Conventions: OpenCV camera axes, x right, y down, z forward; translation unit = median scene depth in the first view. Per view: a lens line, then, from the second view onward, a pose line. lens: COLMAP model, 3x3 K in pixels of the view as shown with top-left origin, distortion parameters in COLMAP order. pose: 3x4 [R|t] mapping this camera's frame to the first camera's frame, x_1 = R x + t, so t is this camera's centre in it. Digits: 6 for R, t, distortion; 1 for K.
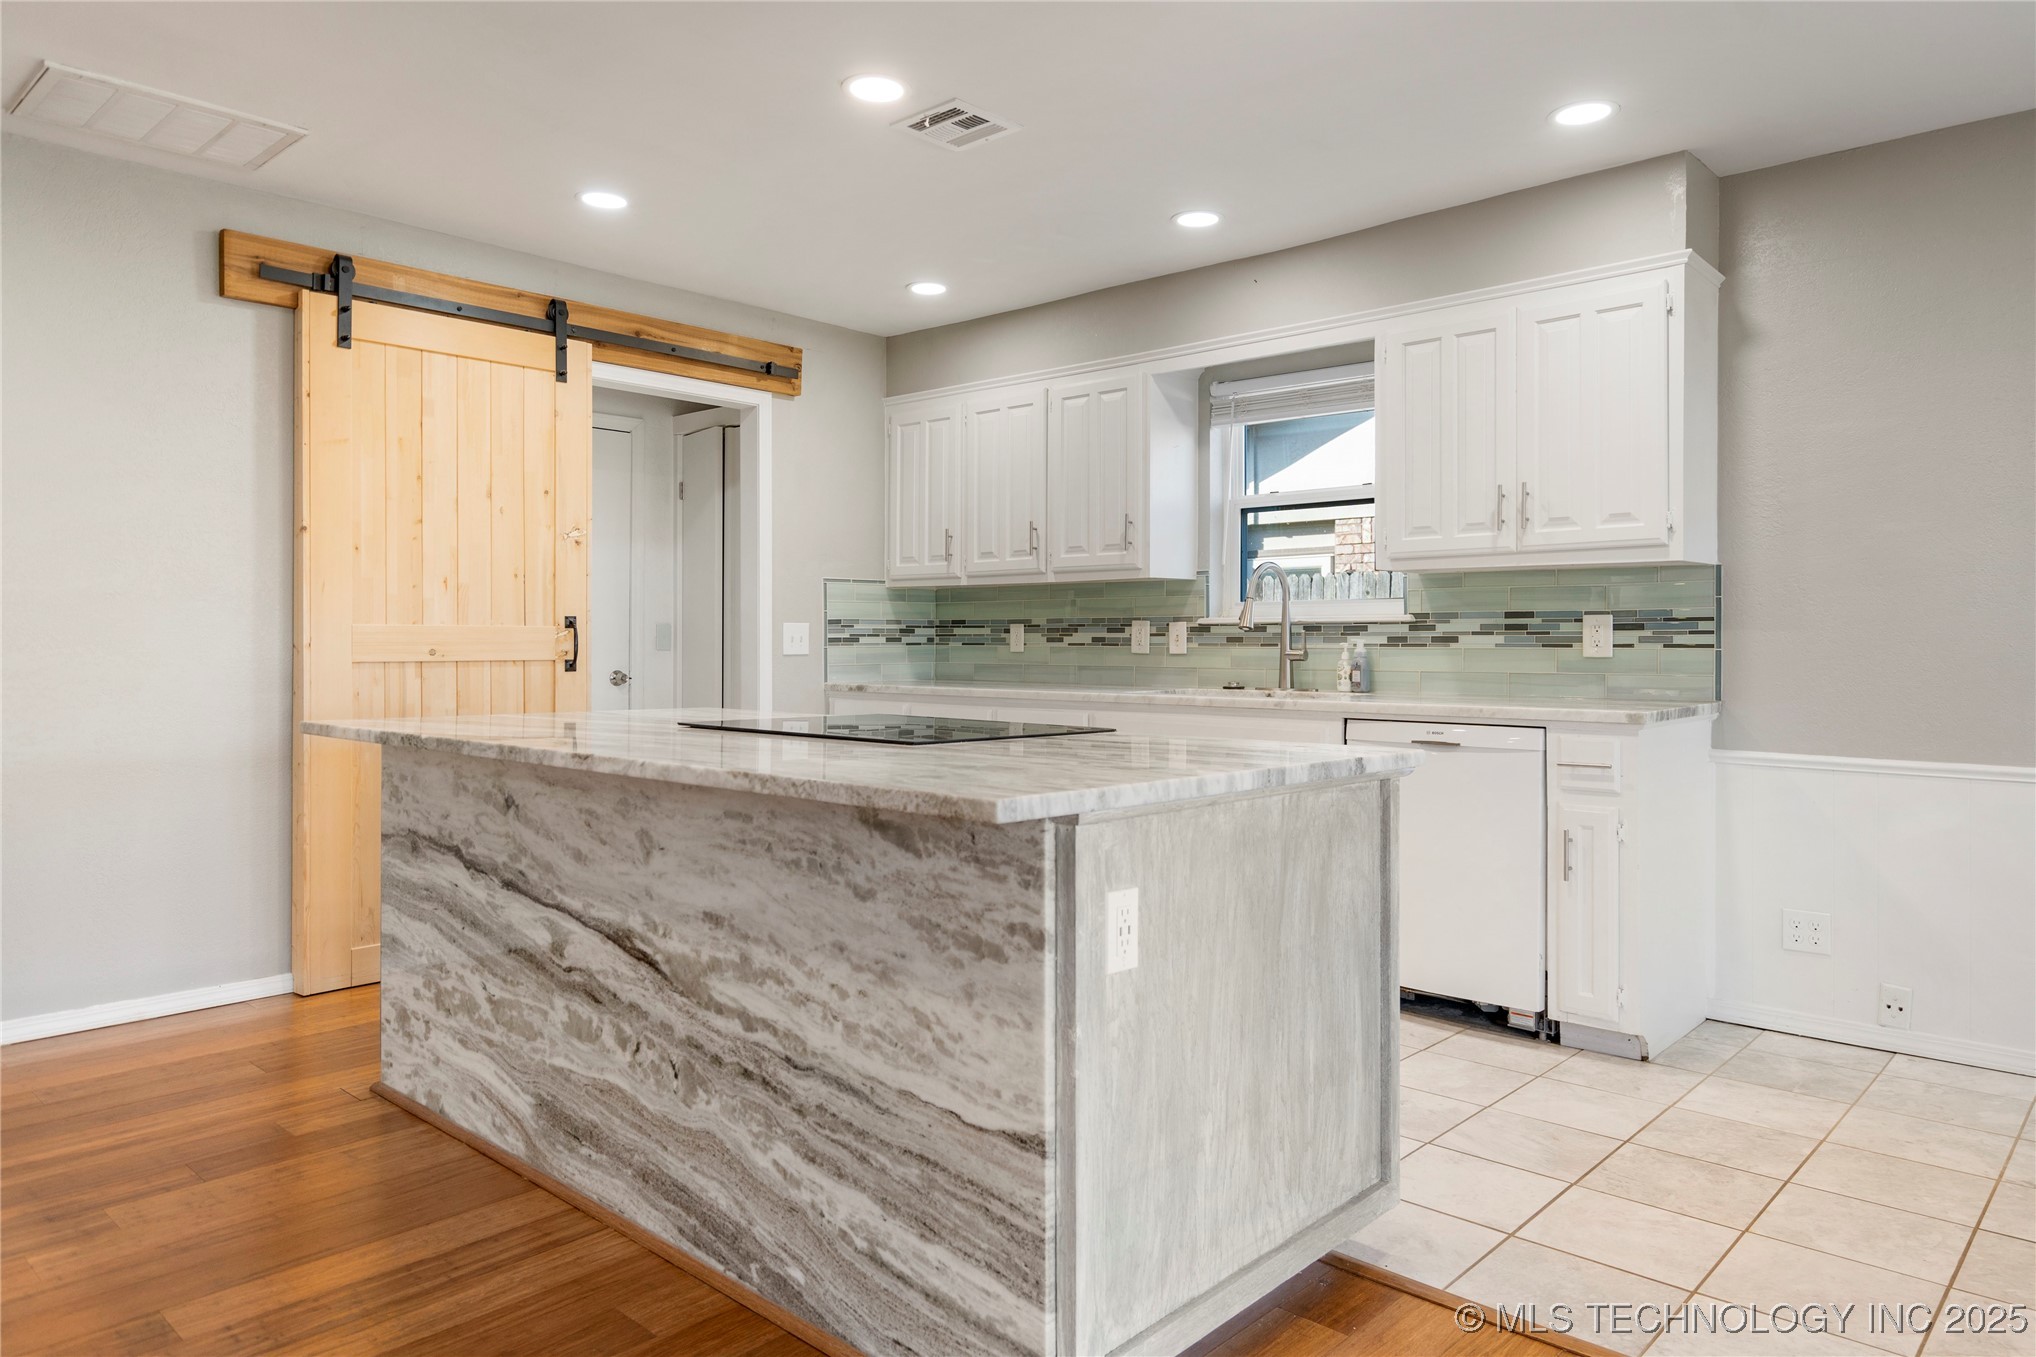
lens RADIAL K [[1316.6, 0, 1015.3], [0, 1316.6, 641.4], [0, 0, 1]] dist [0.008983, 0.002190]
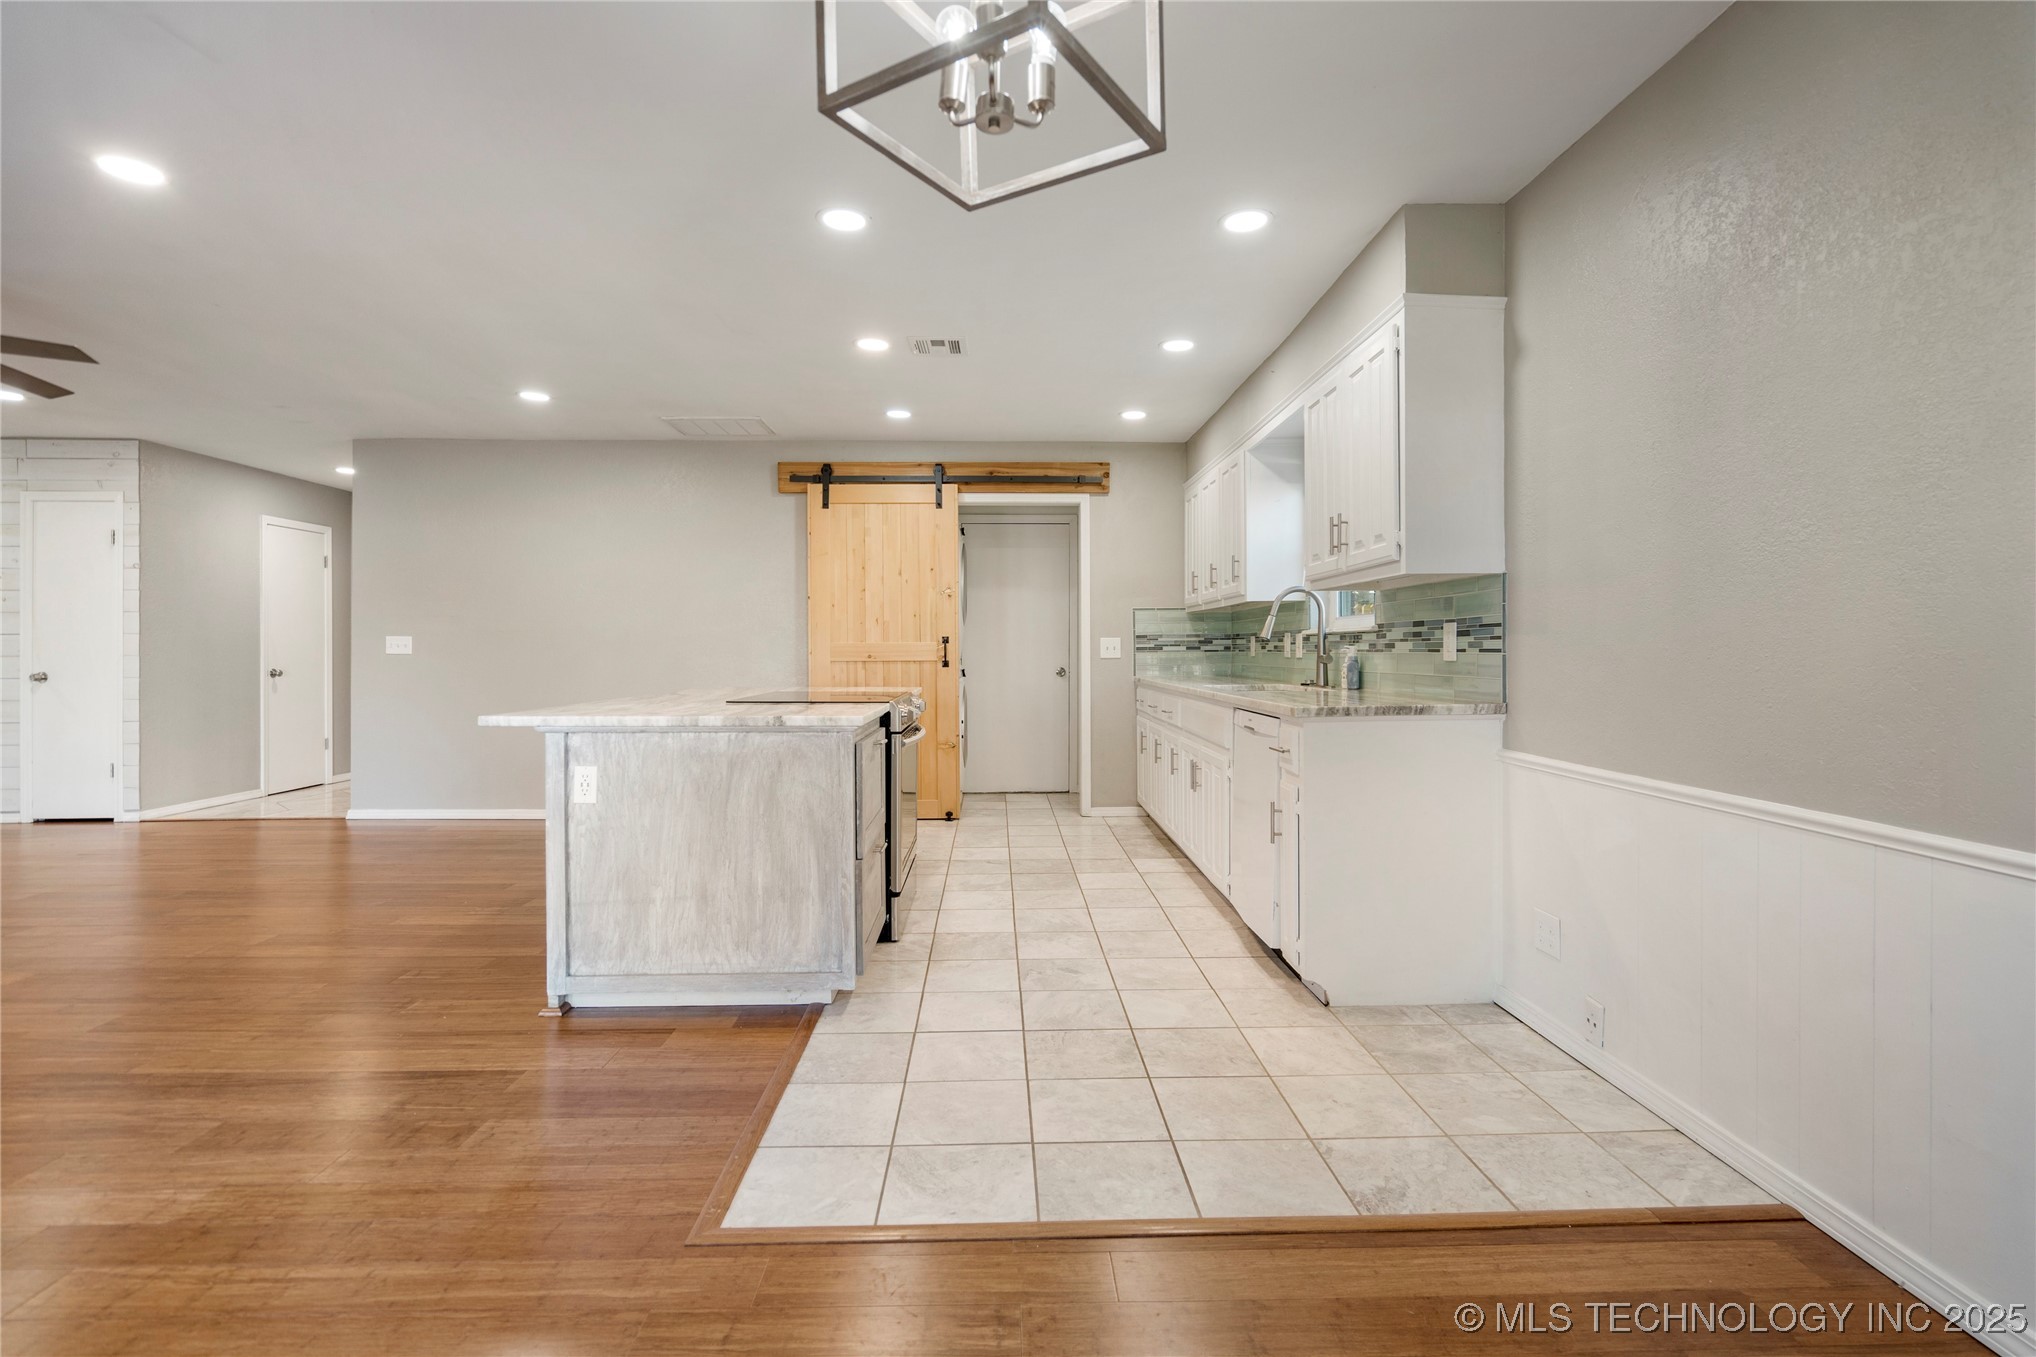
lens RADIAL K [[937.1, 0, 1019.1], [0, 937.1, 653.3], [0, 0, 1]] dist [-0.002288, 0.000012]
pose [[0.699963, -0.002228, -0.714176, 0.712280], [0.005458, 0.999983, 0.002230, 0.001652], [0.714159, -0.005459, 0.699963, 0.183349]]
